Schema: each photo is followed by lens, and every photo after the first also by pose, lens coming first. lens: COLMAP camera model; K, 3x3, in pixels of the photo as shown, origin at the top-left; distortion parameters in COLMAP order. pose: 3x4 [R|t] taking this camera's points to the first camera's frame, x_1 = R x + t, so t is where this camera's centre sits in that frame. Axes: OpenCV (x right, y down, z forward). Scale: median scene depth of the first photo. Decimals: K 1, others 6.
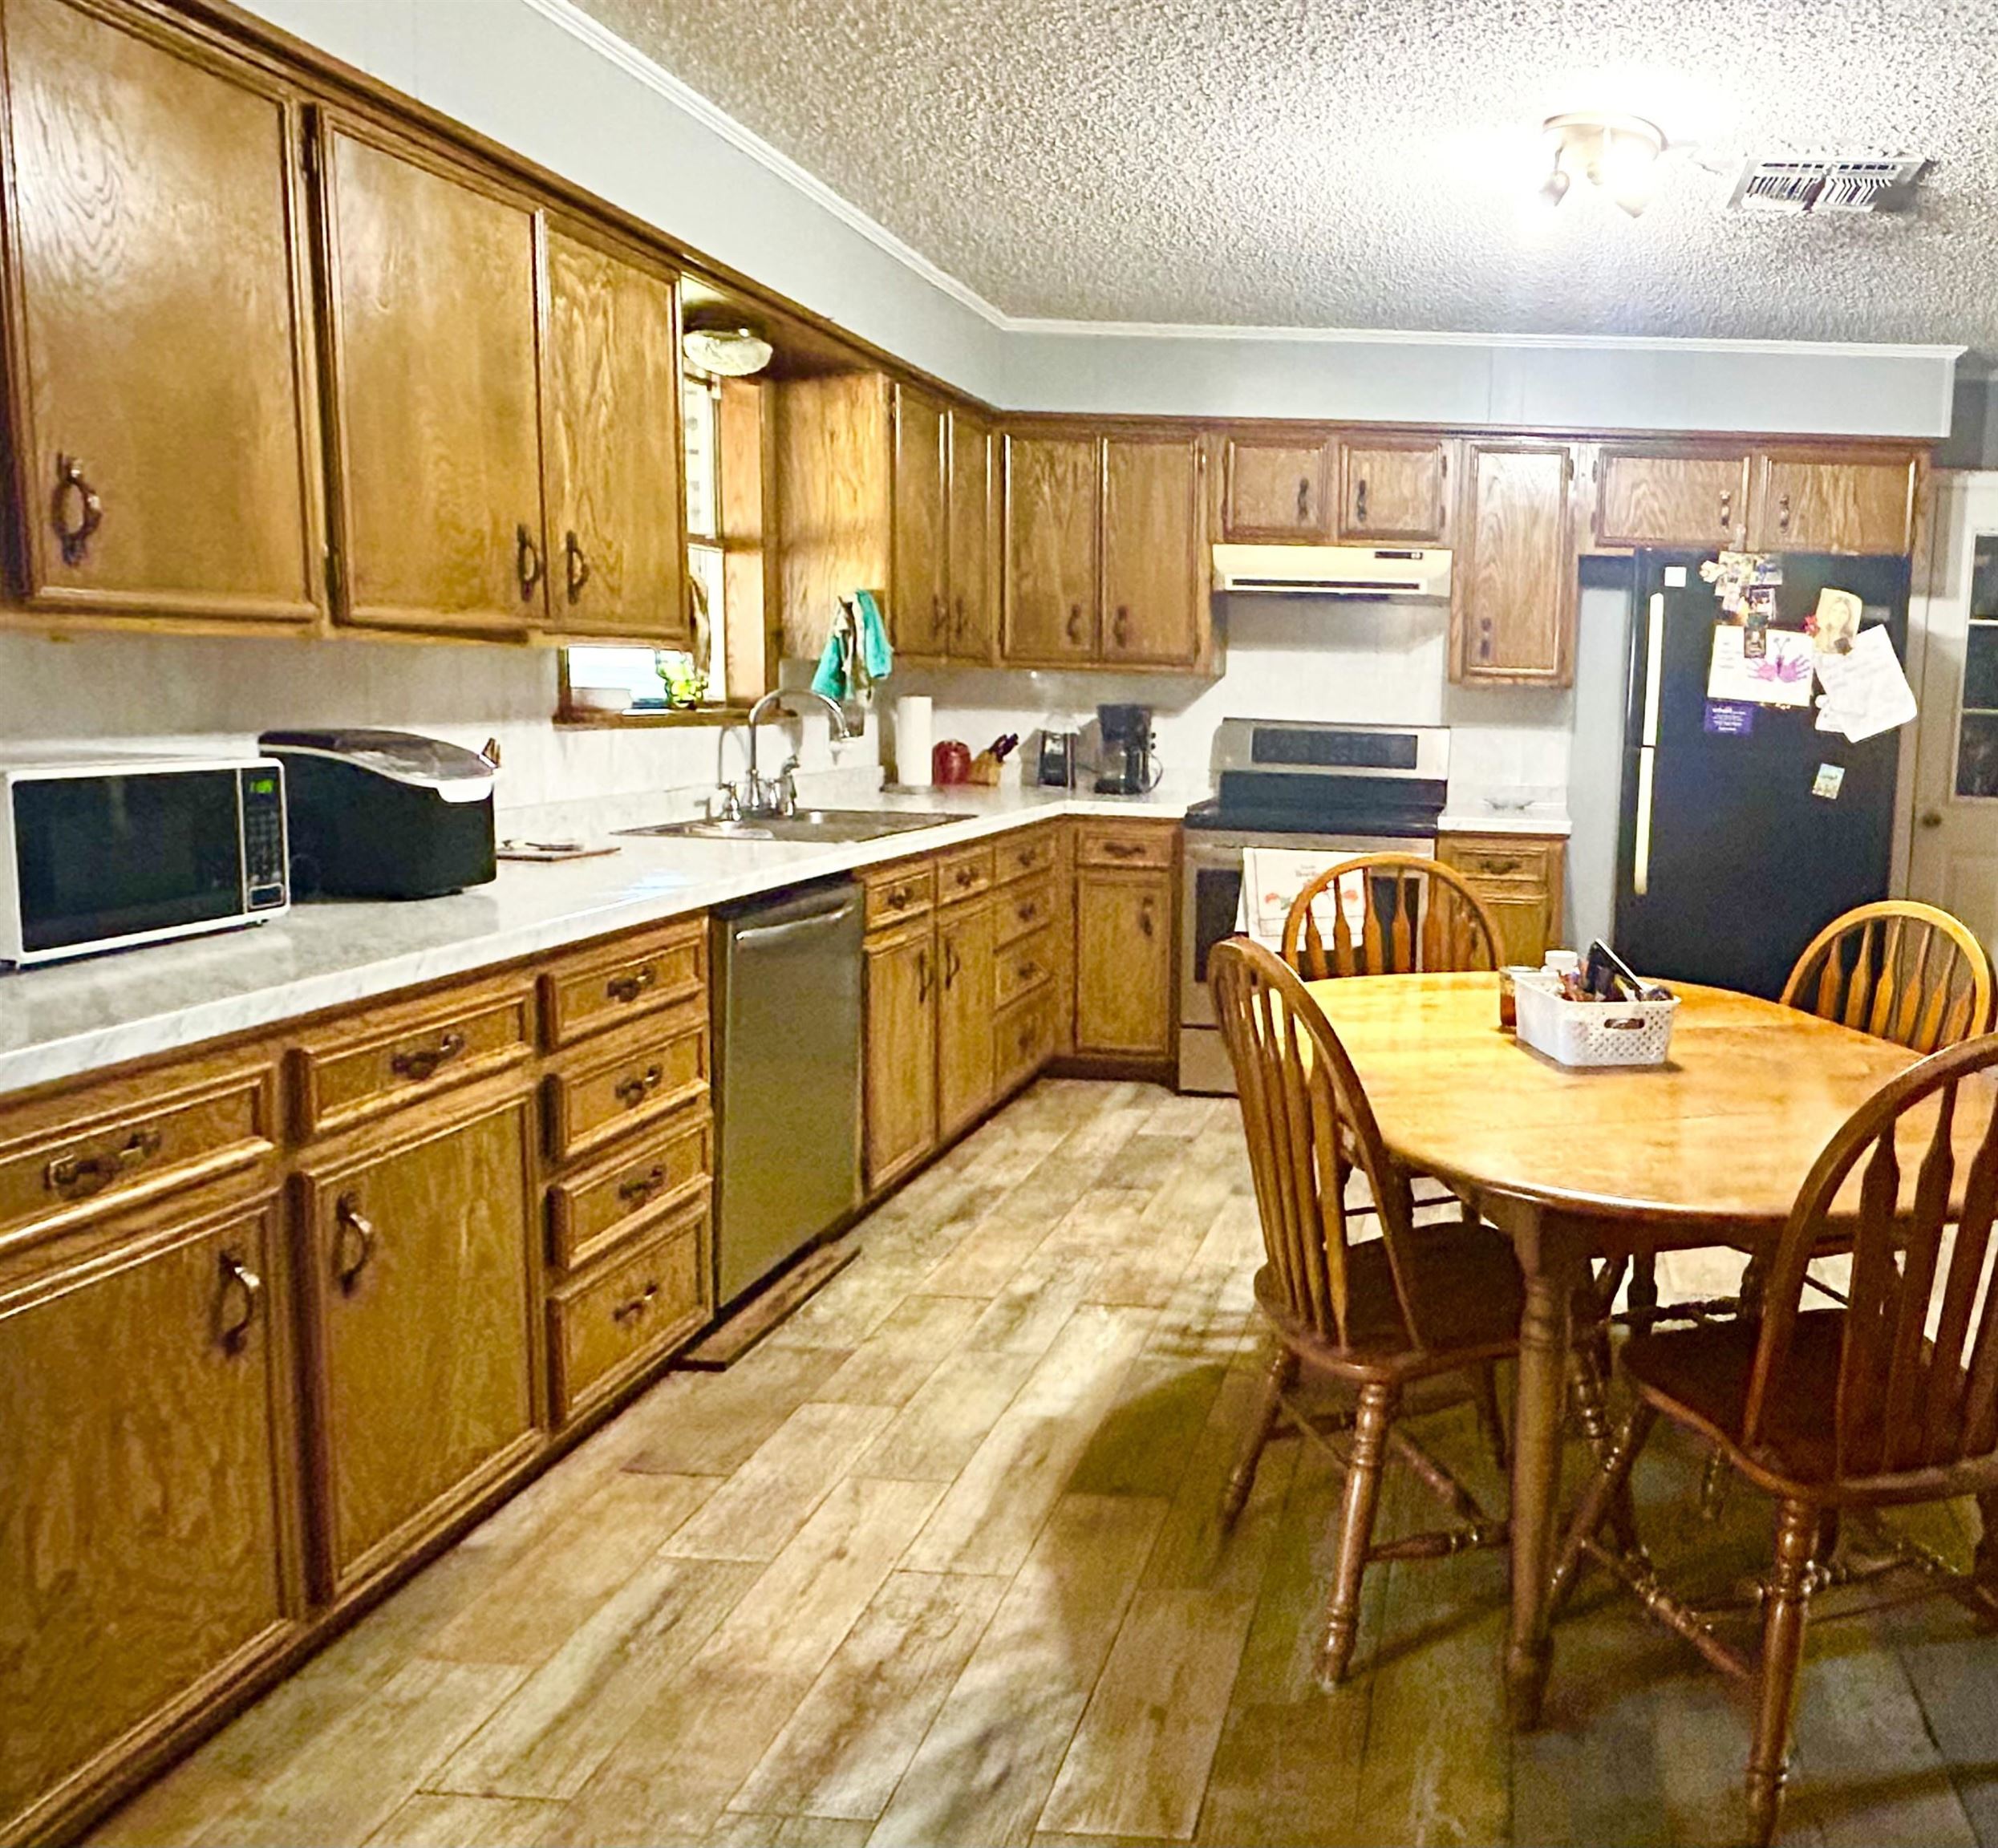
lens RADIAL K [[1617.2, 0, 999.4], [0, 1617.2, 878.7], [0, 0, 1]] dist [-0.001132, 0.000018]
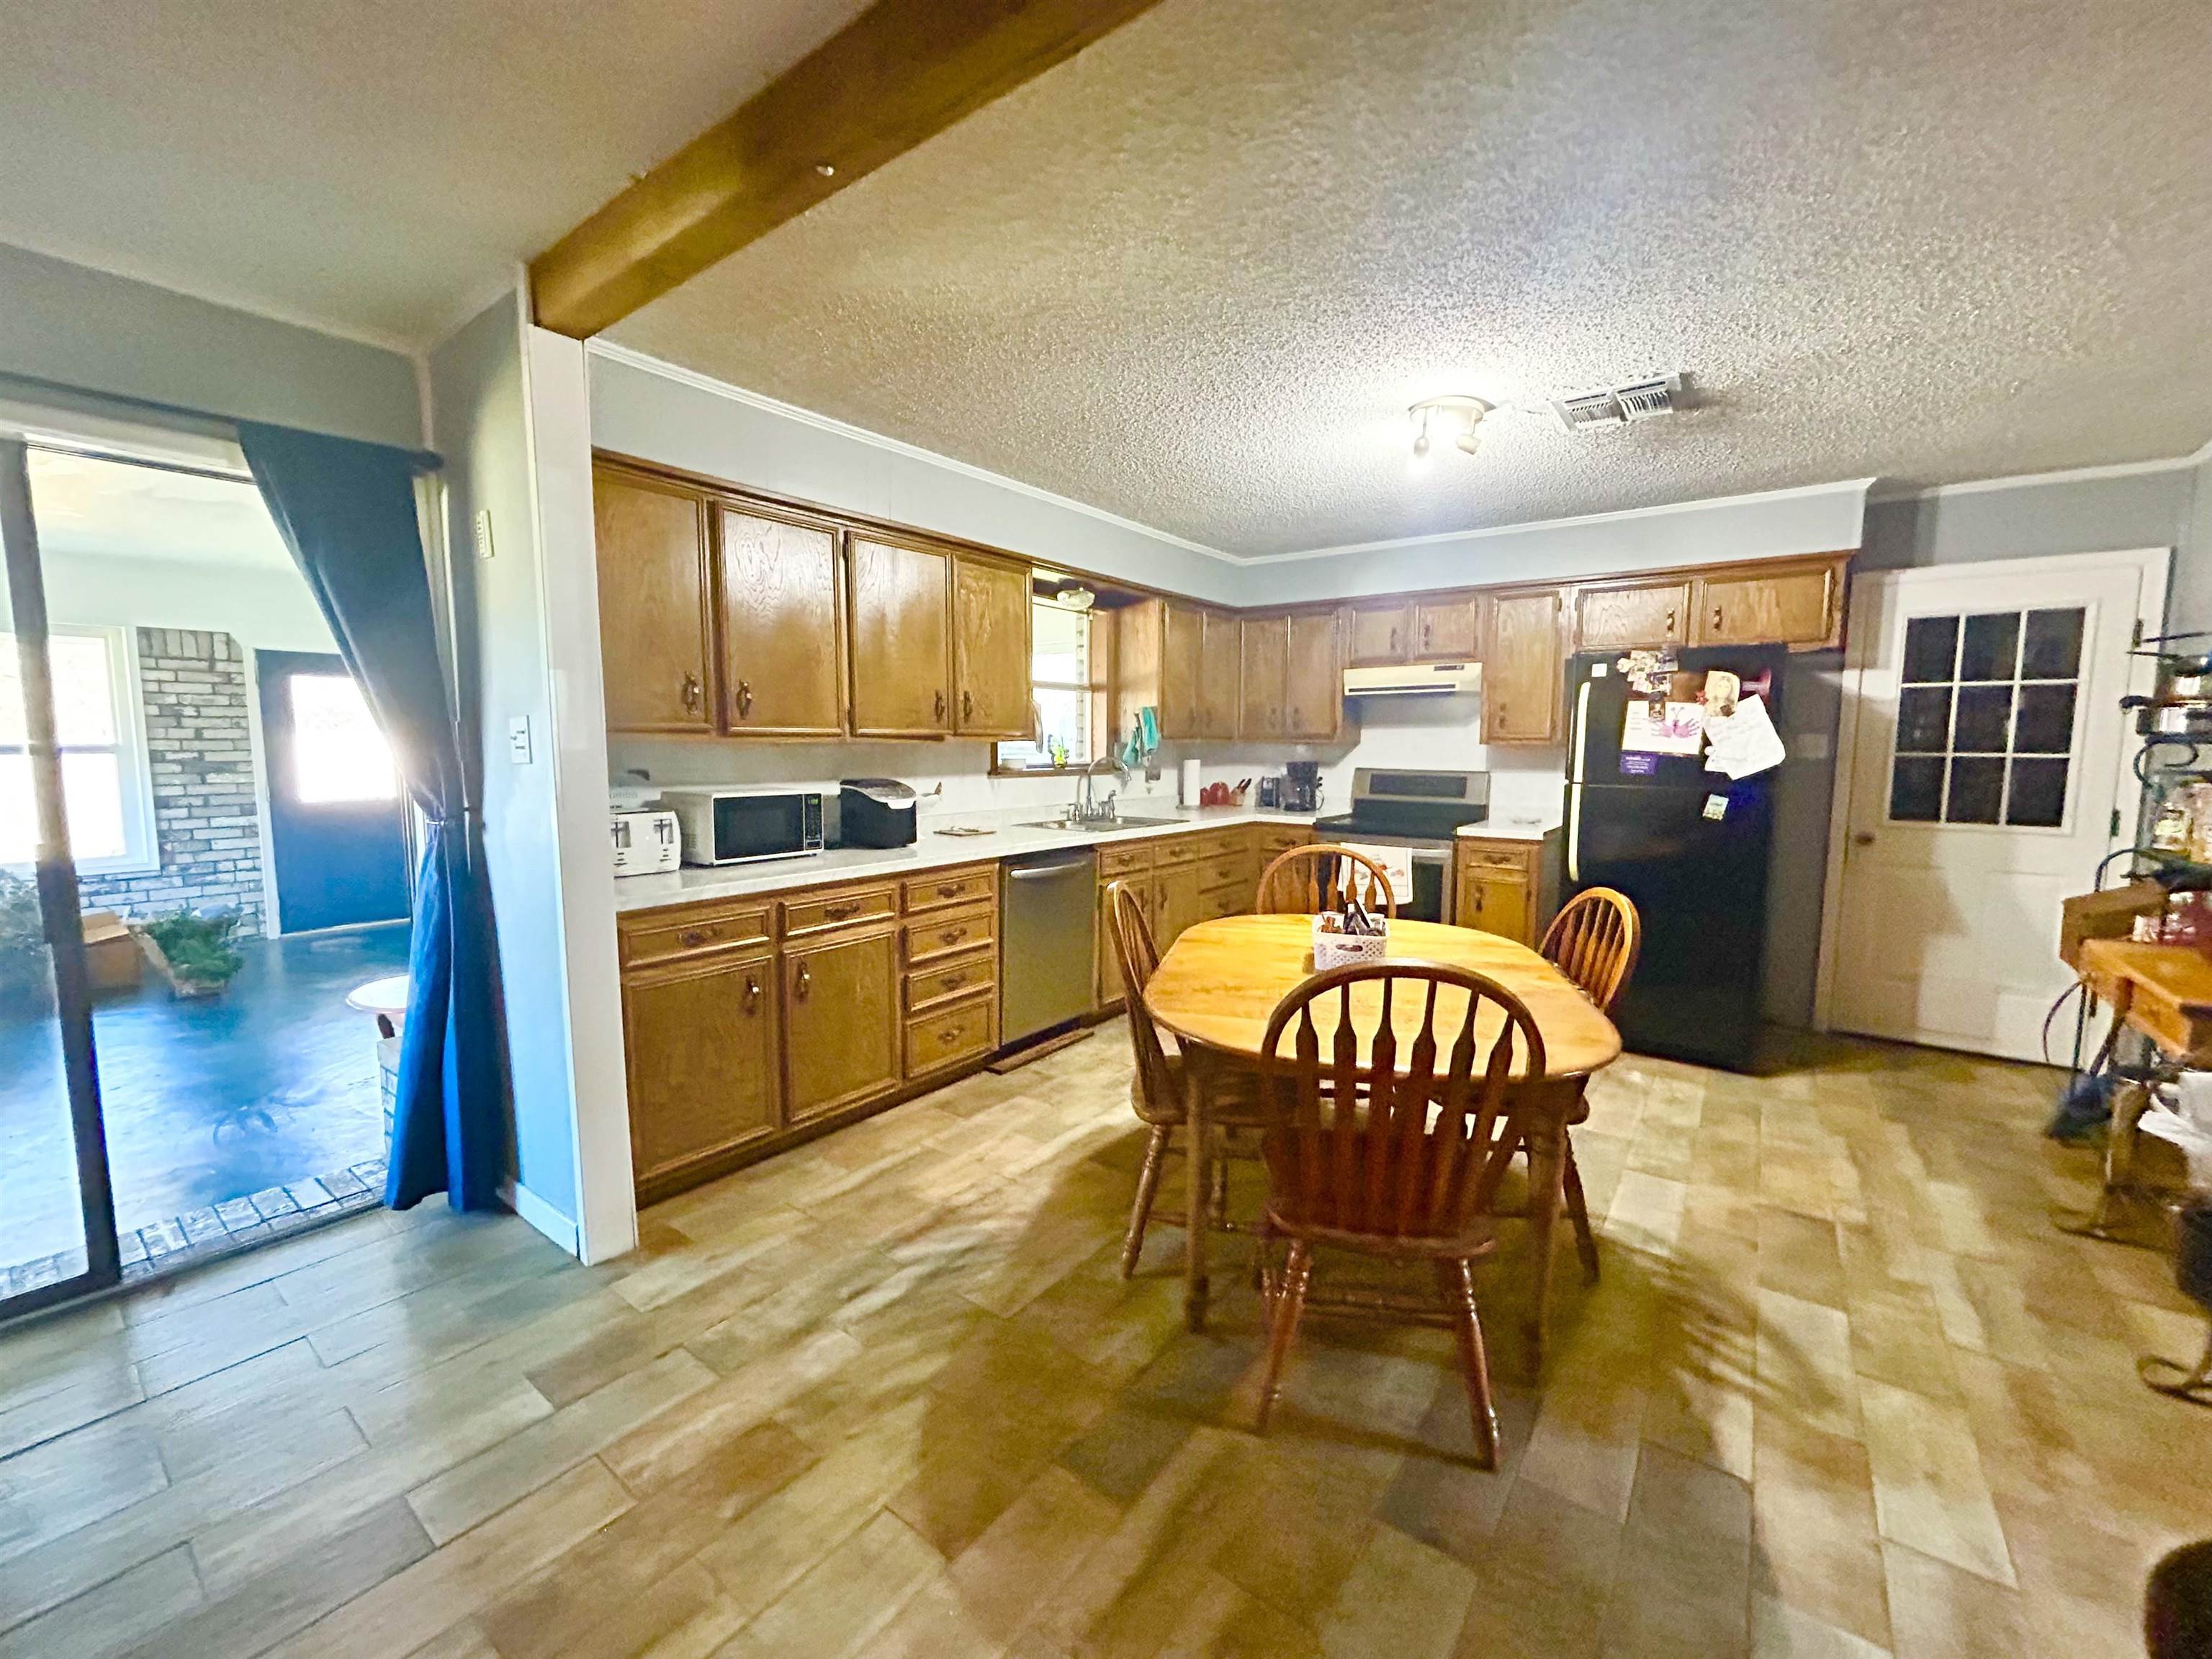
lens RADIAL K [[888.5, 0, 1106.0], [0, 888.5, 829.5], [0, 0, 1]] dist [0.000557, 0.000002]
pose [[0.833079, 0.023410, -0.552659, 0.500340], [-0.042794, 0.998837, -0.022198, -0.001060], [0.551496, 0.042143, 0.833112, 0.065989]]
